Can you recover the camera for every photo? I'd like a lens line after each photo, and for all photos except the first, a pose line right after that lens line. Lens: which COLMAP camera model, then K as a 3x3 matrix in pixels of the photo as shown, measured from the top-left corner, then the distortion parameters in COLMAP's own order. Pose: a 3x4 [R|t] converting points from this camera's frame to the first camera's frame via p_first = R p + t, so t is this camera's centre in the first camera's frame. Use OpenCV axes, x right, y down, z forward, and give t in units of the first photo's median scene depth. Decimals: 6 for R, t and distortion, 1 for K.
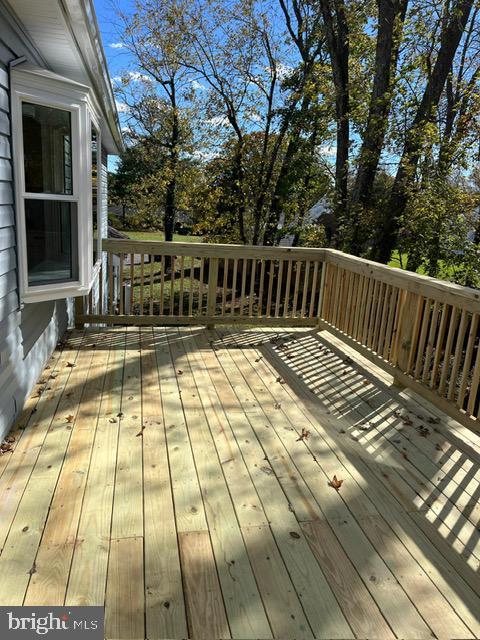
lens RADIAL K [[482.2, 0, 240.0], [0, 482.2, 320.0], [0, 0, 1]] dist [0.078308, -0.108850]
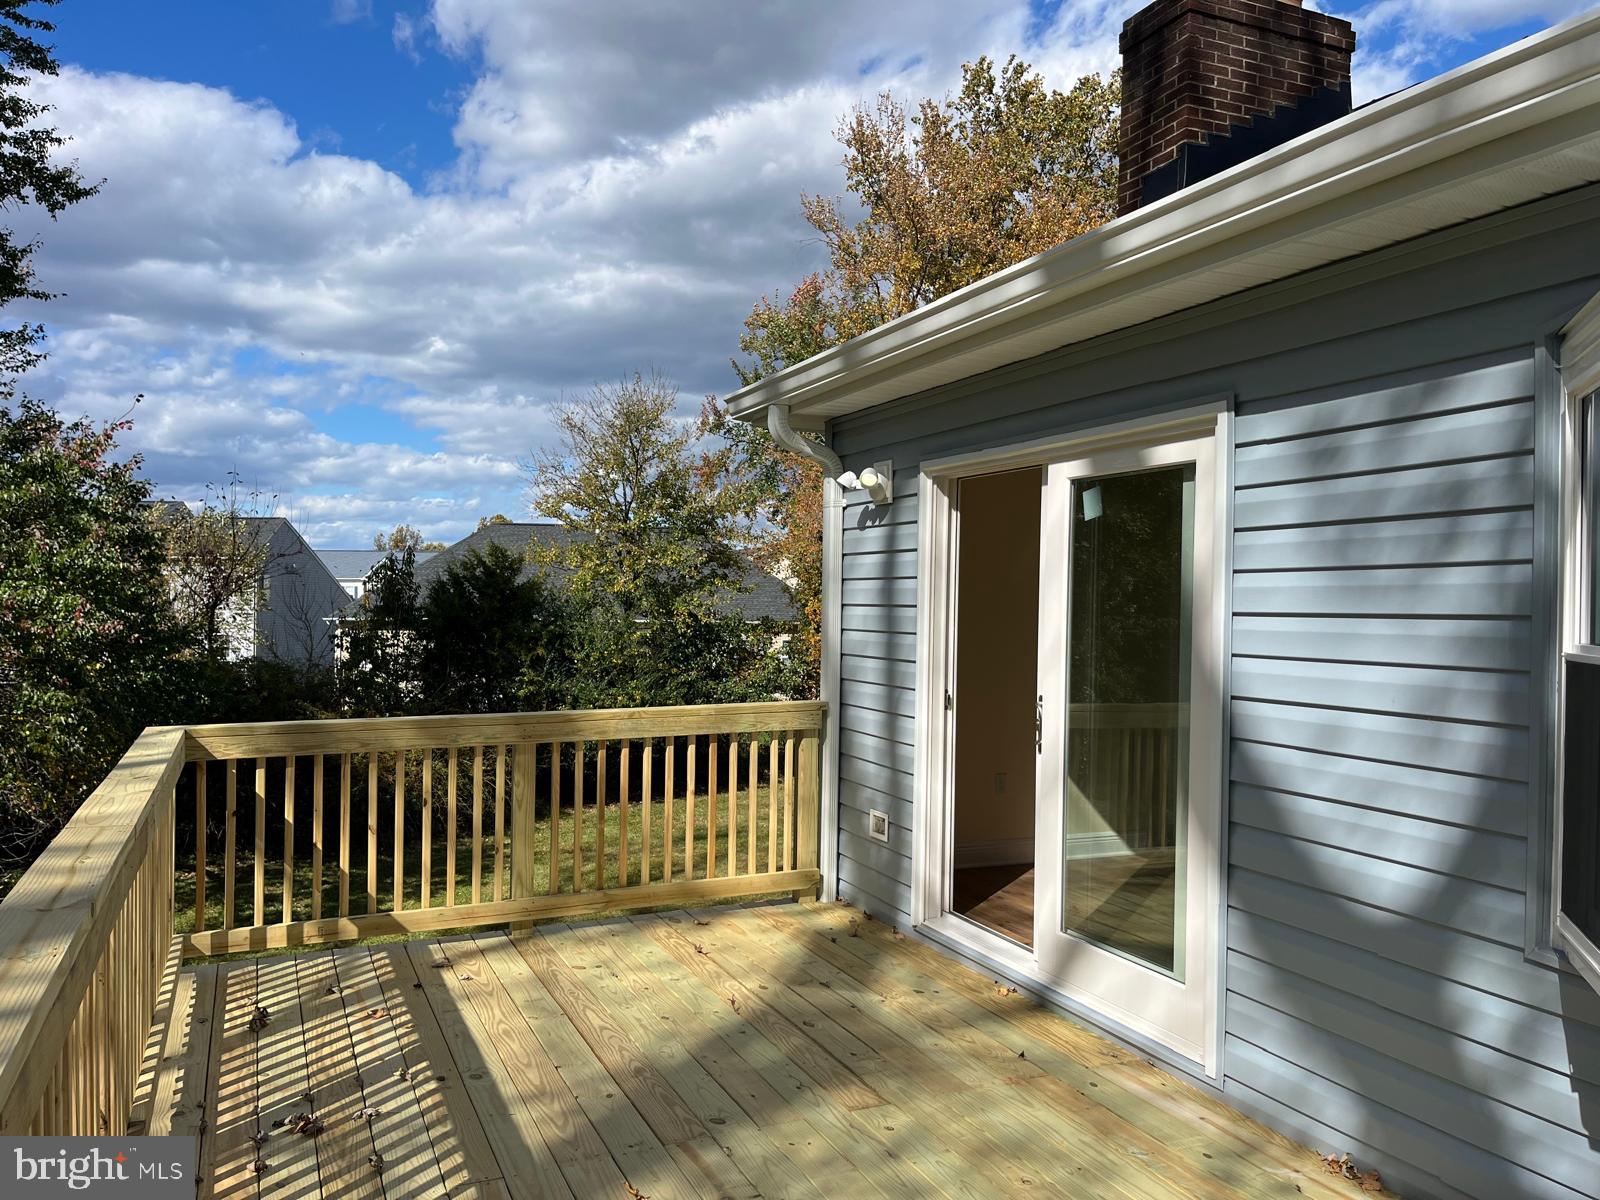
lens RADIAL K [[1205.6, 0, 800.0], [0, 1205.6, 600.0], [0, 0, 1]] dist [0.078308, -0.108850]
pose [[-0.974108, -0.079464, -0.211656, 0.168428], [-0.125660, 0.968565, 0.214690, -0.237676], [0.187942, 0.235728, -0.953473, 0.994761]]
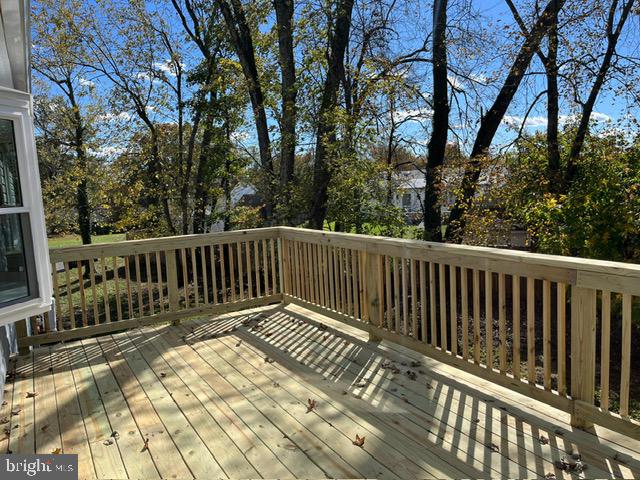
lens RADIAL K [[482.2, 0, 320.0], [0, 482.2, 240.0], [0, 0, 1]] dist [0.078308, -0.108850]
pose [[0.943477, -0.147010, 0.297051, -0.061806], [0.182871, 0.978377, -0.096627, -0.000478], [-0.276422, 0.145487, 0.949960, -0.015536]]
